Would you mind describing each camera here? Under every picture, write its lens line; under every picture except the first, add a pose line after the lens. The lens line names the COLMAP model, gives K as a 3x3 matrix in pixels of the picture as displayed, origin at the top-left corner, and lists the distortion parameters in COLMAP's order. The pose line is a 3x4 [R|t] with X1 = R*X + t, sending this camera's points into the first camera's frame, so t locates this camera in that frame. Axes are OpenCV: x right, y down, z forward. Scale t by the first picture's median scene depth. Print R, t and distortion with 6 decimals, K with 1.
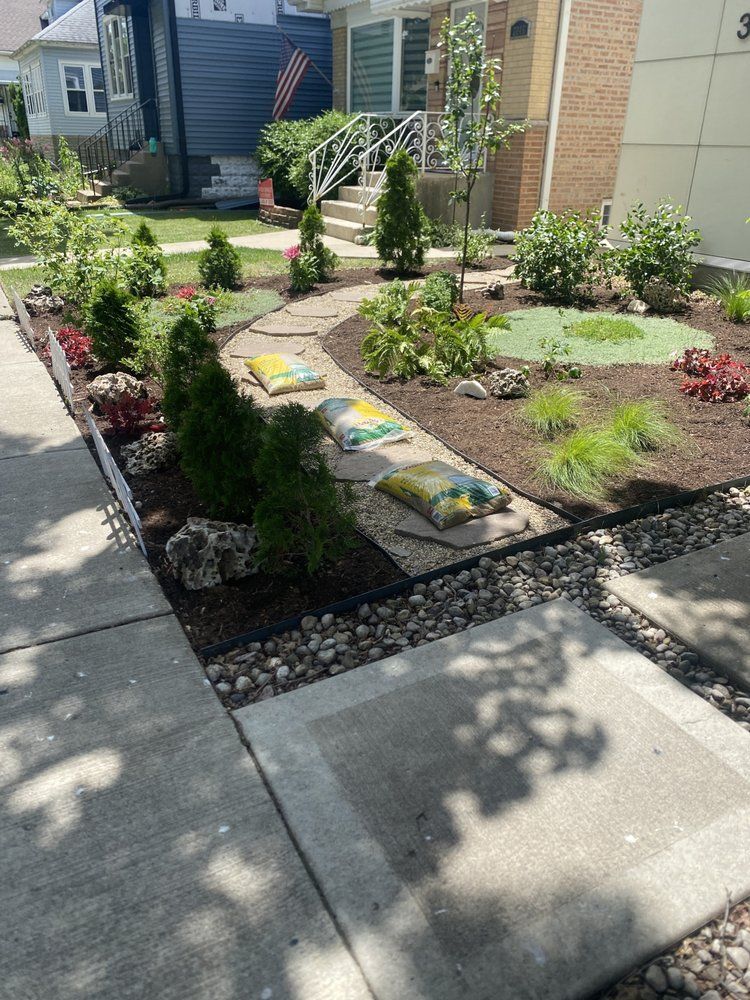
lens RADIAL K [[750.5, 0, 375.0], [0, 750.5, 500.0], [0, 0, 1]] dist [0.010752, 0.003242]
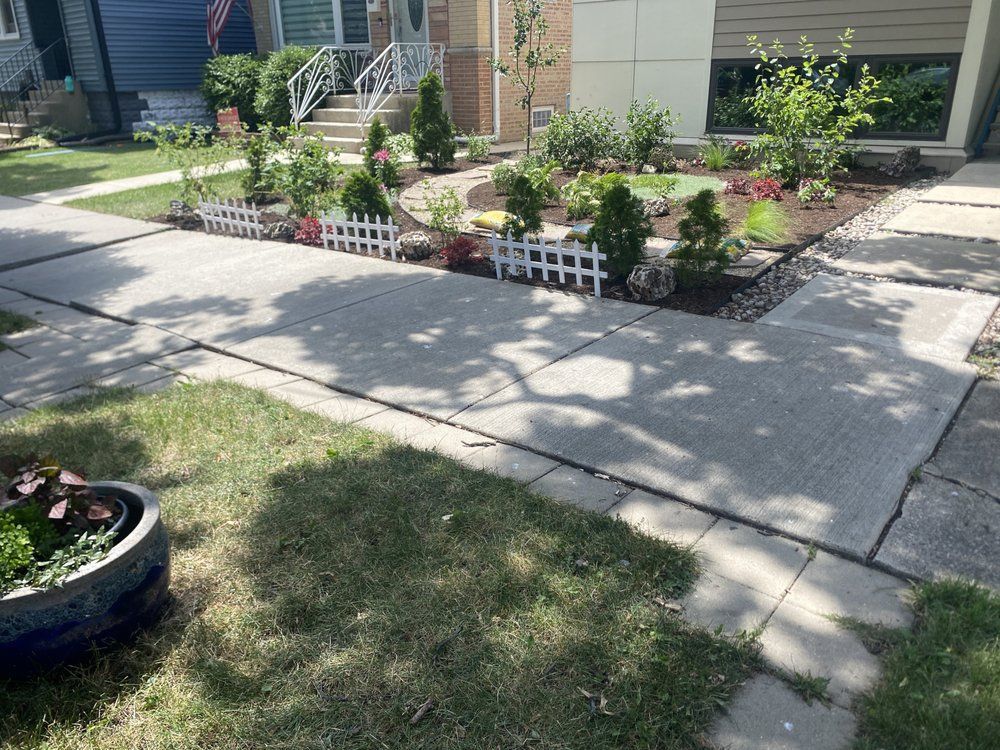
lens RADIAL K [[750.5, 0, 500.0], [0, 750.5, 375.0], [0, 0, 1]] dist [0.010752, 0.003242]
pose [[0.917803, -0.182809, 0.352446, -0.264204], [0.203907, 0.978712, -0.023347, 0.054958], [-0.340675, 0.093295, 0.935541, -0.111272]]
